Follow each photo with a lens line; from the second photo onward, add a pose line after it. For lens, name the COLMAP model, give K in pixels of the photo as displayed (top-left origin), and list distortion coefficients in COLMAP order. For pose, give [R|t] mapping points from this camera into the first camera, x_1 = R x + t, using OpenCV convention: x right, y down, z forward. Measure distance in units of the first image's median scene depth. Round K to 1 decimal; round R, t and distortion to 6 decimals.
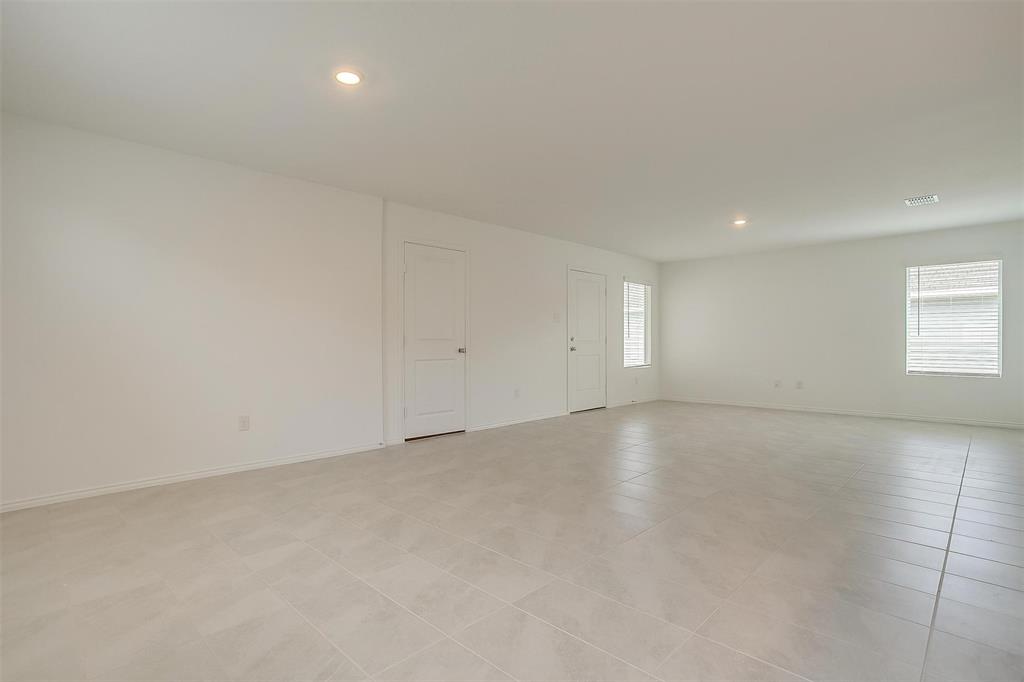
lens RADIAL K [[526.2, 0, 525.6], [0, 526.2, 343.1], [0, 0, 1]] dist [-0.023545, -0.000506]
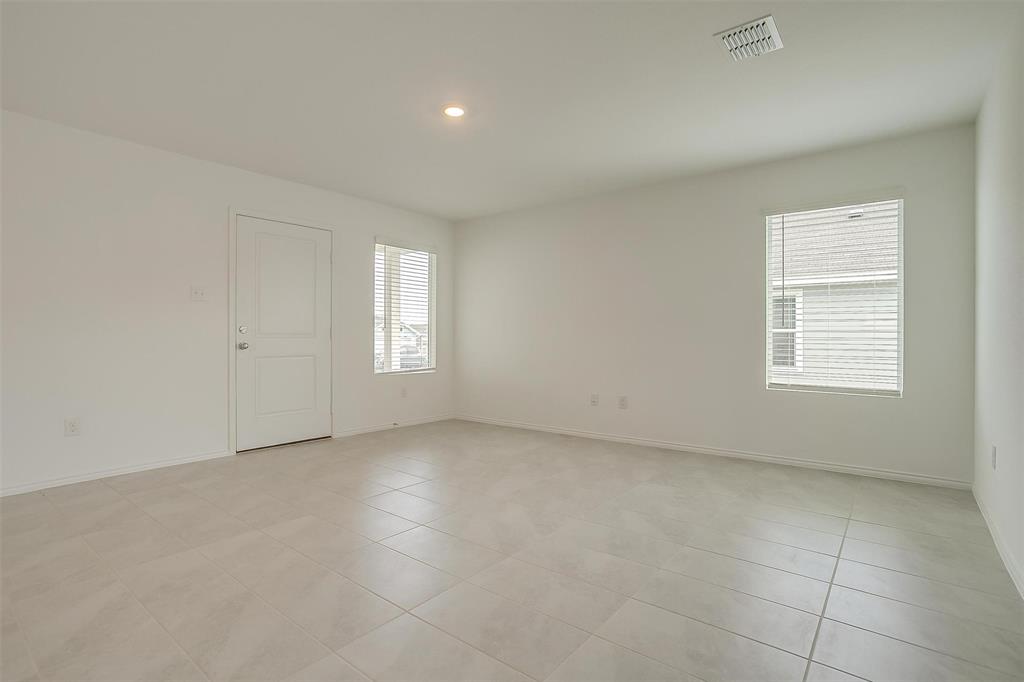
lens RADIAL K [[501.5, 0, 539.3], [0, 501.5, 339.7], [0, 0, 1]] dist [-0.074733, 0.000134]
pose [[0.994540, 0.004348, 0.104262, 0.353818], [-0.004870, 0.999977, 0.004748, -0.000668], [-0.104239, -0.005230, 0.994538, 0.389050]]
